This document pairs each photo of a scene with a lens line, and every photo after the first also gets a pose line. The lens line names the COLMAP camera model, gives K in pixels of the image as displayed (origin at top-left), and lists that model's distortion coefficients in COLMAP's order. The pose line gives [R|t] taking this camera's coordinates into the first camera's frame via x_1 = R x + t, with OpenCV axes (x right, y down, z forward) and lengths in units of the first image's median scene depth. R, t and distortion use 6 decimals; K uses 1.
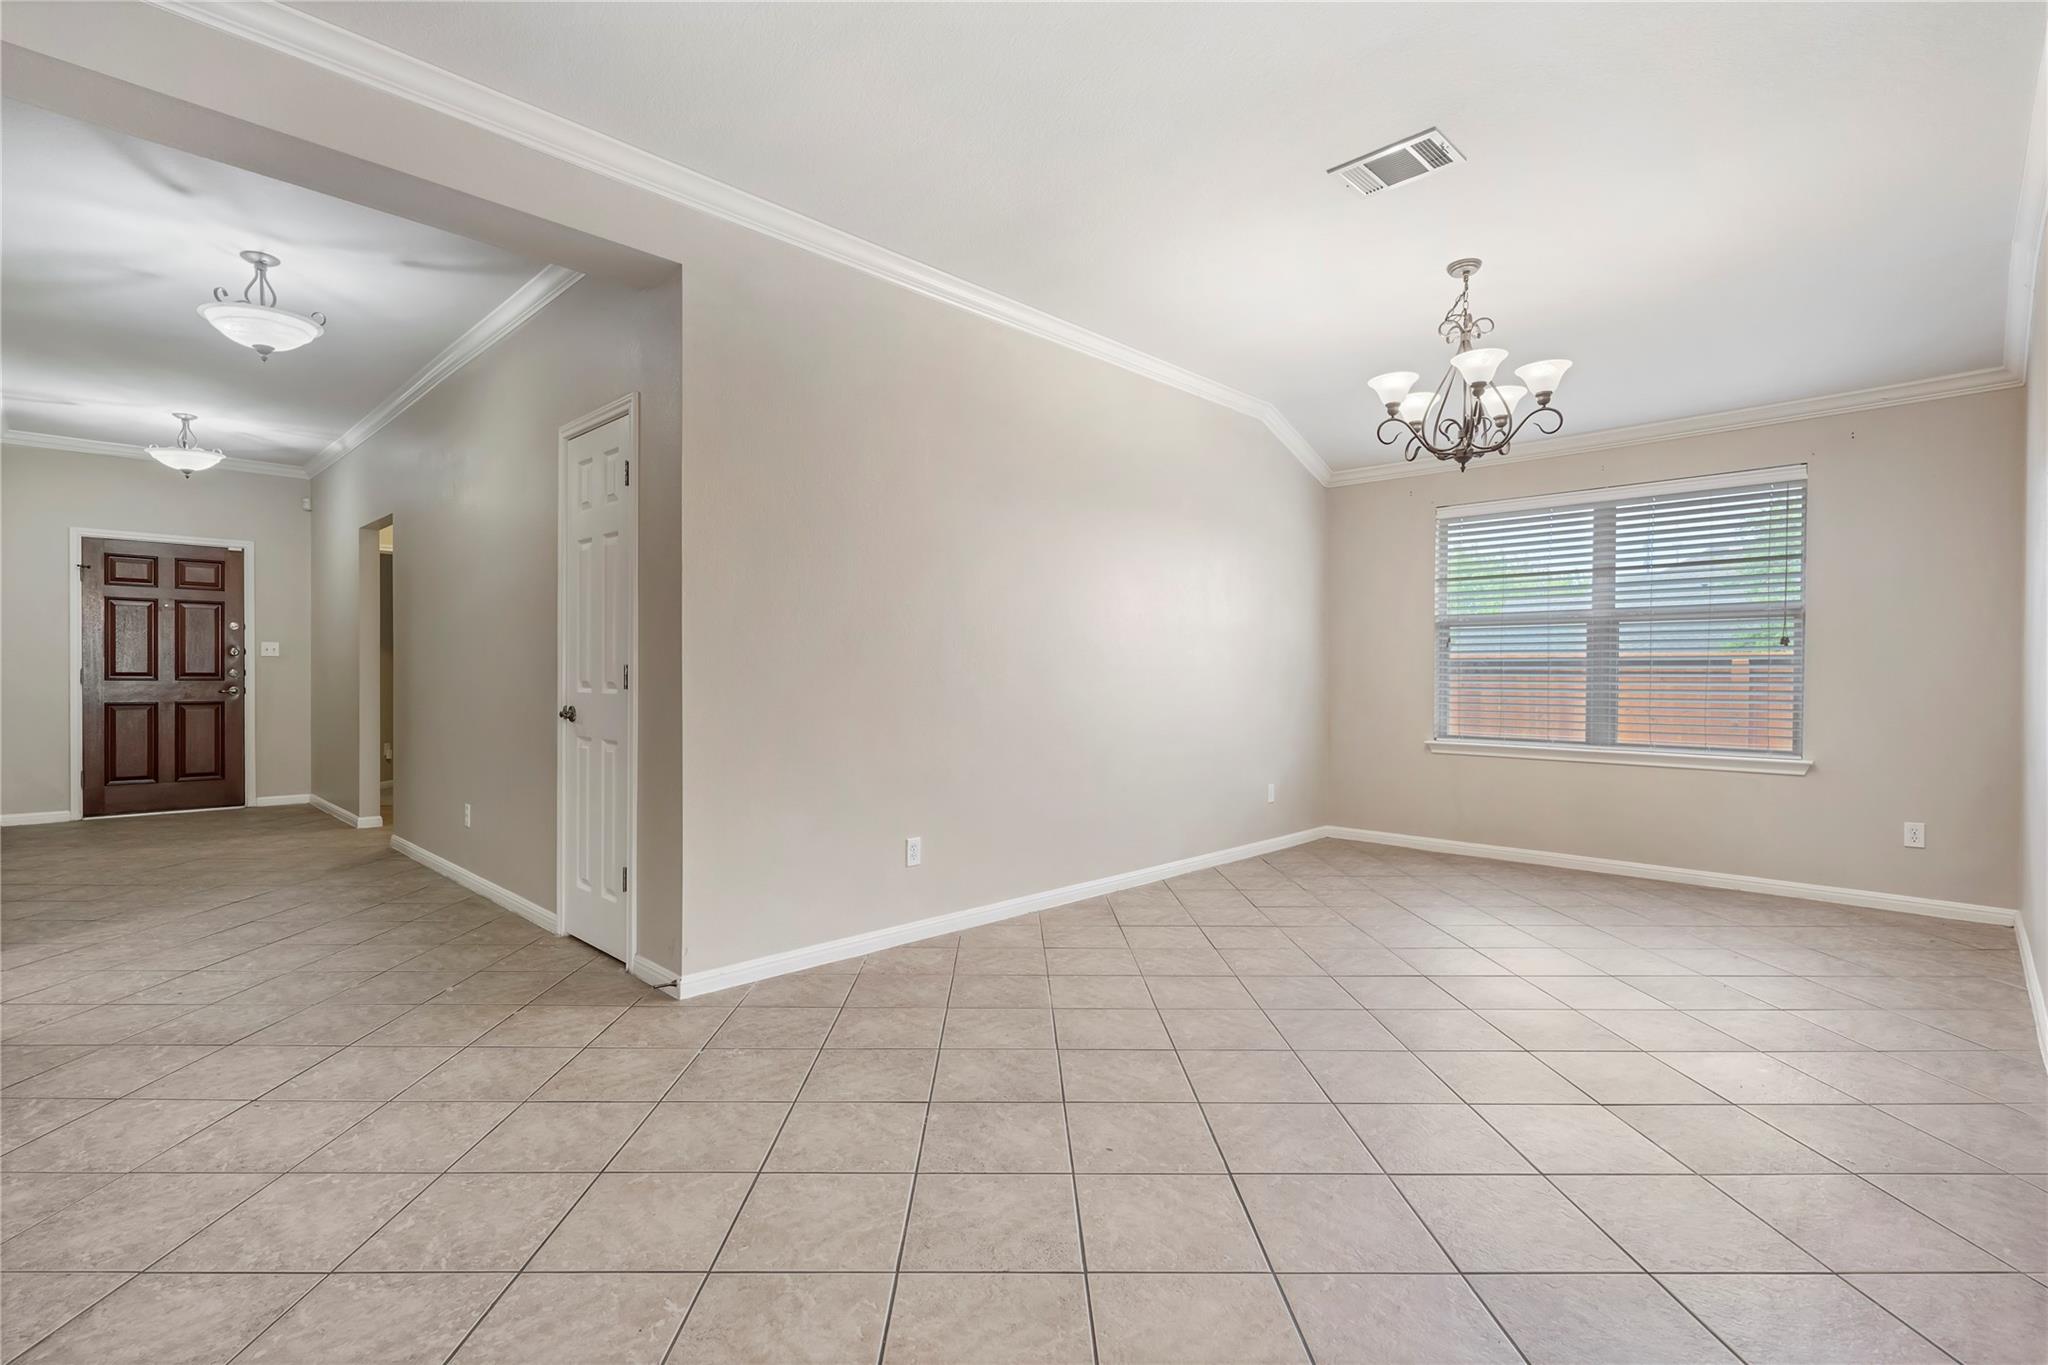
lens RADIAL K [[955.2, 0, 1013.4], [0, 955.2, 682.7], [0, 0, 1]] dist [-0.000769, 0.001491]
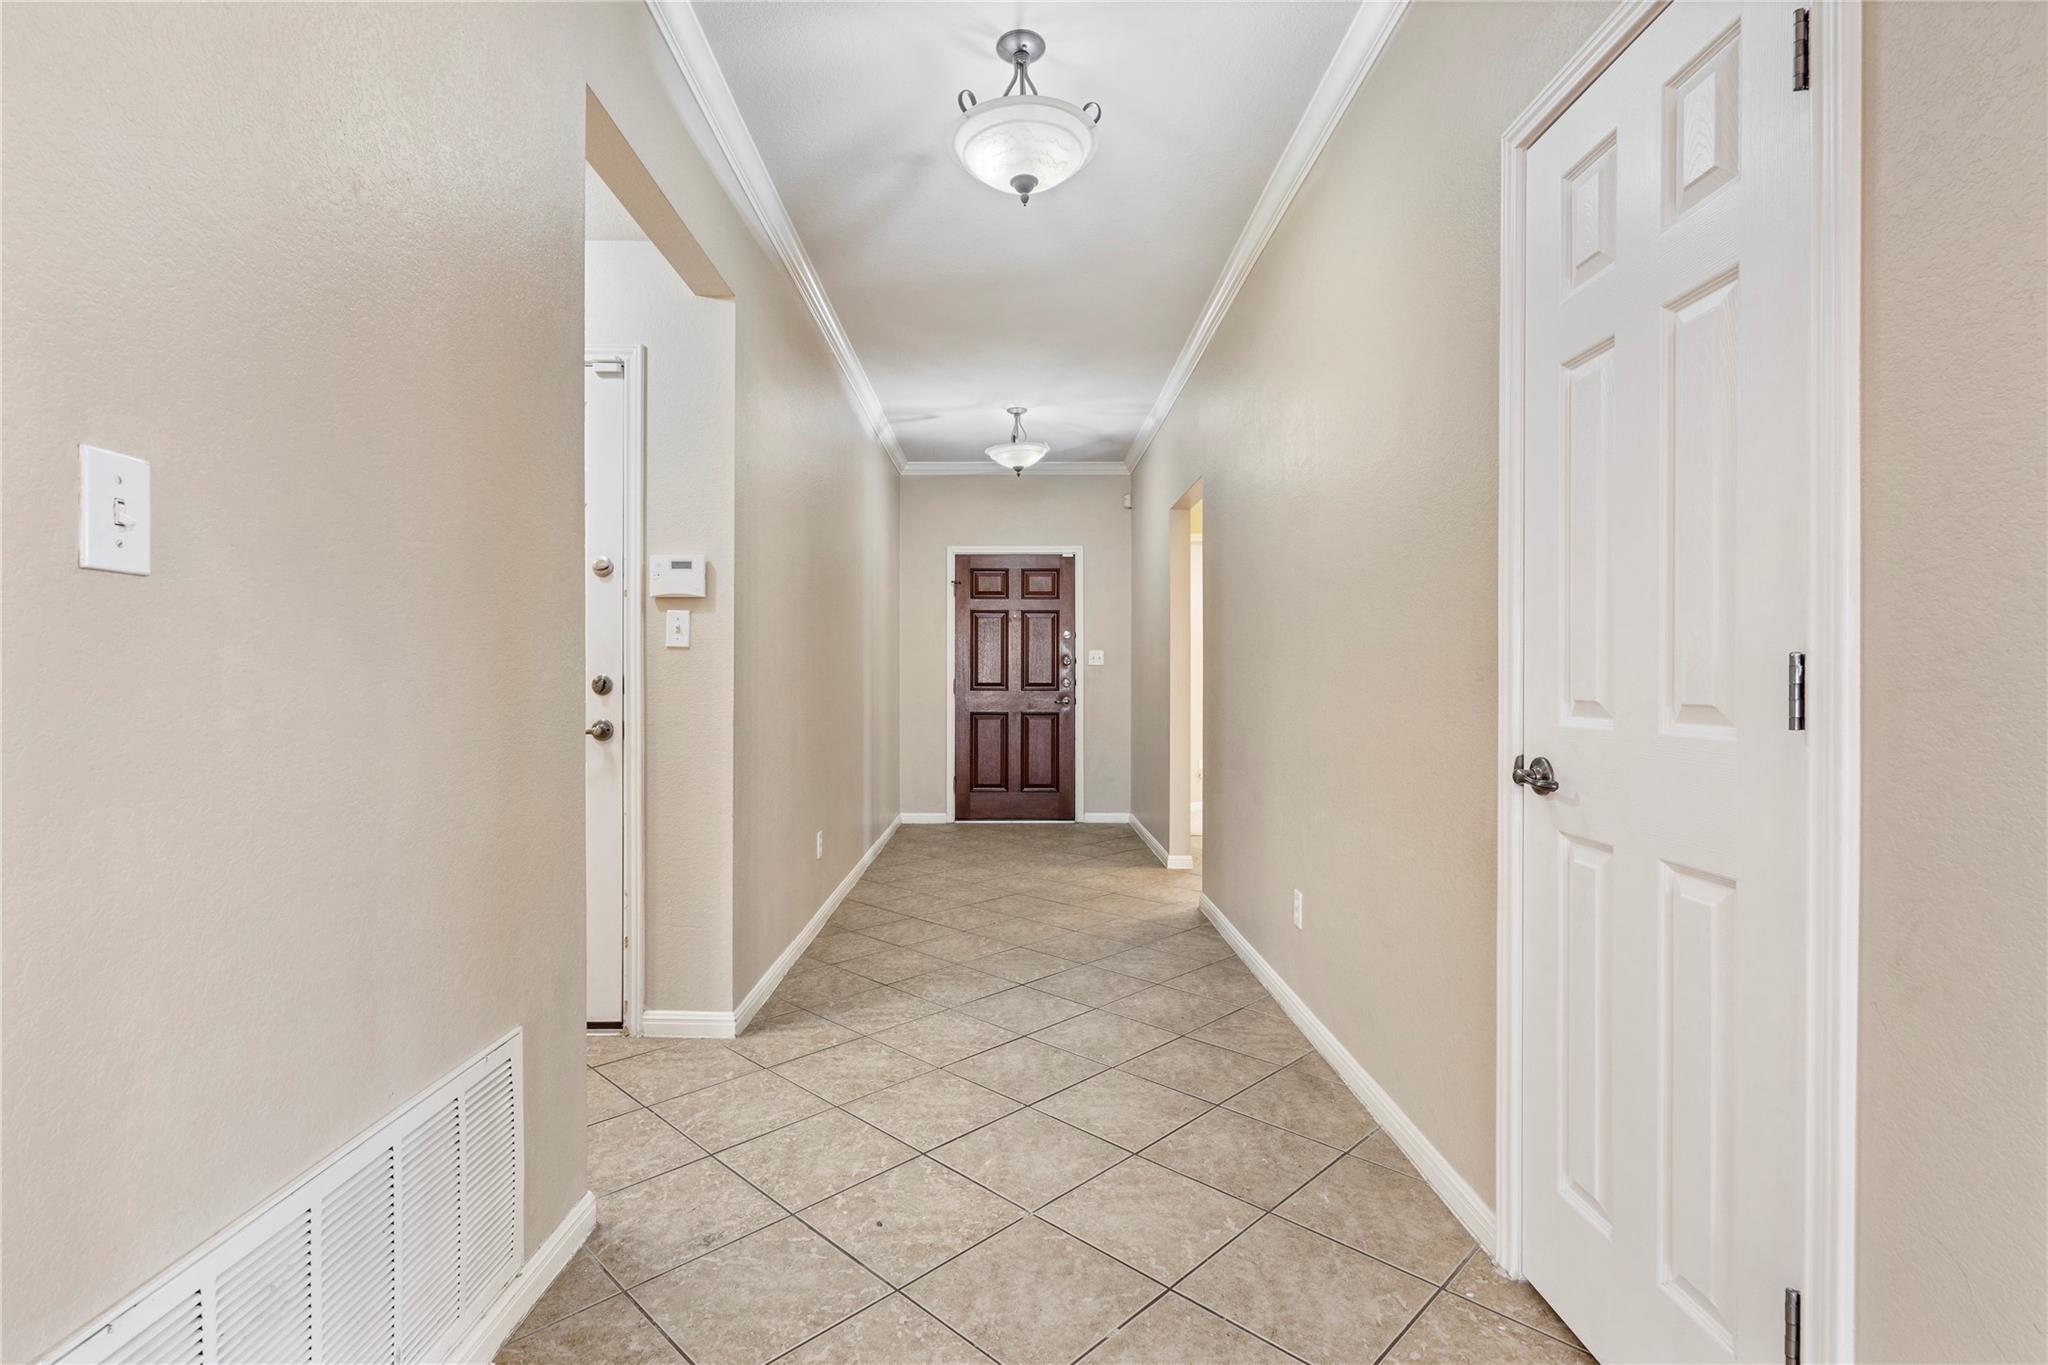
lens RADIAL K [[955.2, 0, 1028.4], [0, 955.2, 677.3], [0, 0, 1]] dist [-0.000769, 0.001491]
pose [[0.719577, -0.006780, -0.694379, -0.226337], [-0.003881, 0.999897, -0.013785, -0.003405], [0.694402, 0.012615, 0.719477, 0.365643]]
